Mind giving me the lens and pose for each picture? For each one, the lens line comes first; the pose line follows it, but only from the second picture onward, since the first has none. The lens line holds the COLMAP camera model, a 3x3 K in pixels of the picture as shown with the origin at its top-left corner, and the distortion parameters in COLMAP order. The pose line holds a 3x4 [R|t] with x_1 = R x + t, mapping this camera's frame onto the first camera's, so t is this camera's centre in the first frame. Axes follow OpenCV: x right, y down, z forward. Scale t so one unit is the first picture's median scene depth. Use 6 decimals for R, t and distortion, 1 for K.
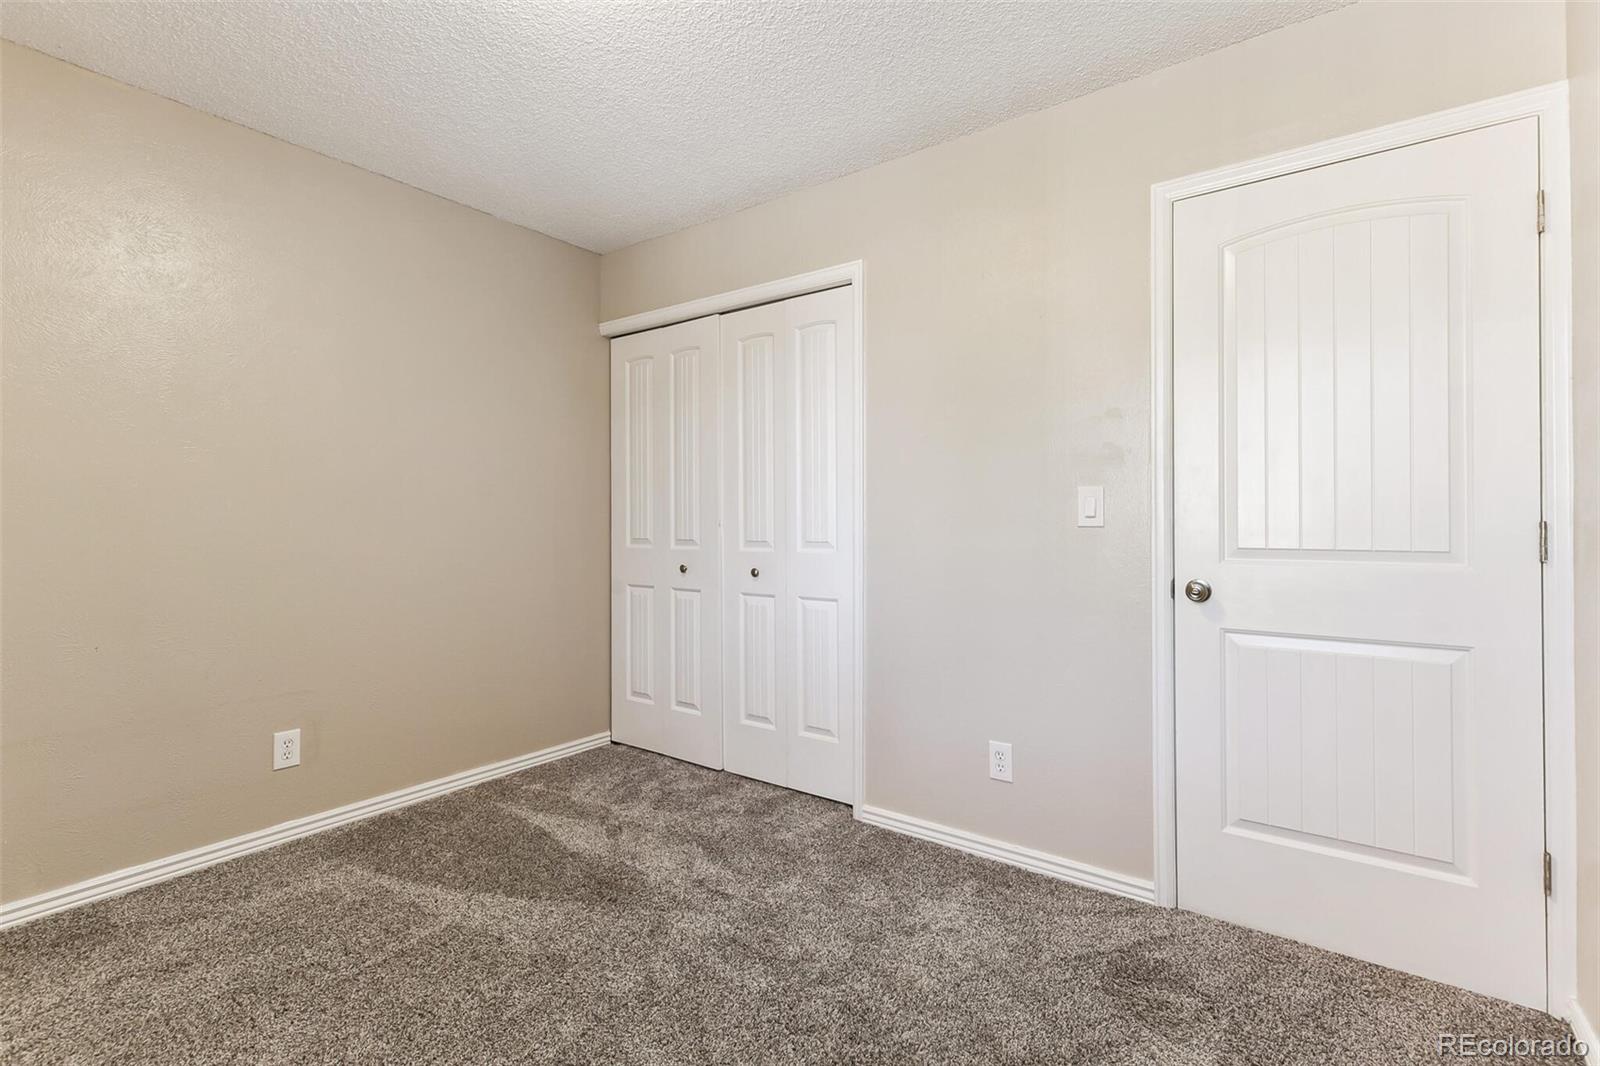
lens RADIAL K [[726.4, 0, 803.9], [0, 726.4, 527.9], [0, 0, 1]] dist [0.000292, -0.000083]
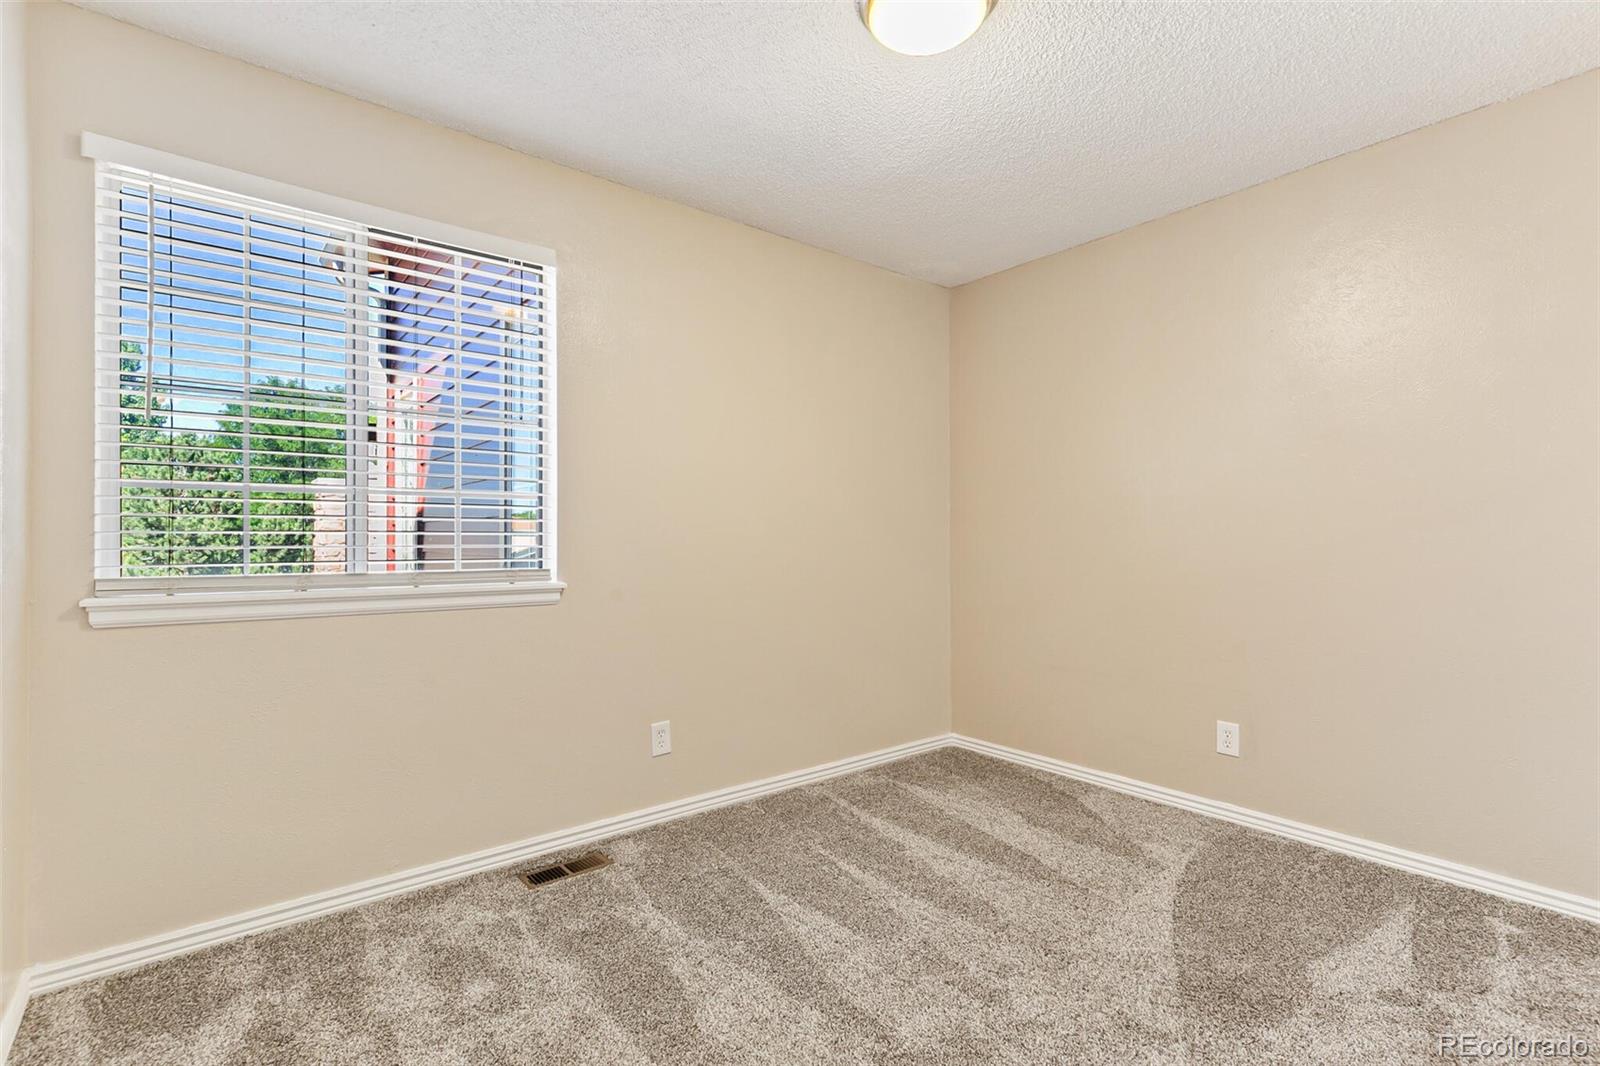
lens RADIAL K [[726.4, 0, 804.2], [0, 726.4, 535.0], [0, 0, 1]] dist [0.000292, -0.000083]
pose [[-0.260734, 0.000964, -0.965410, 0.502932], [0.000917, 0.999999, 0.000751, -0.008395], [0.965410, -0.000689, -0.260734, 0.620496]]
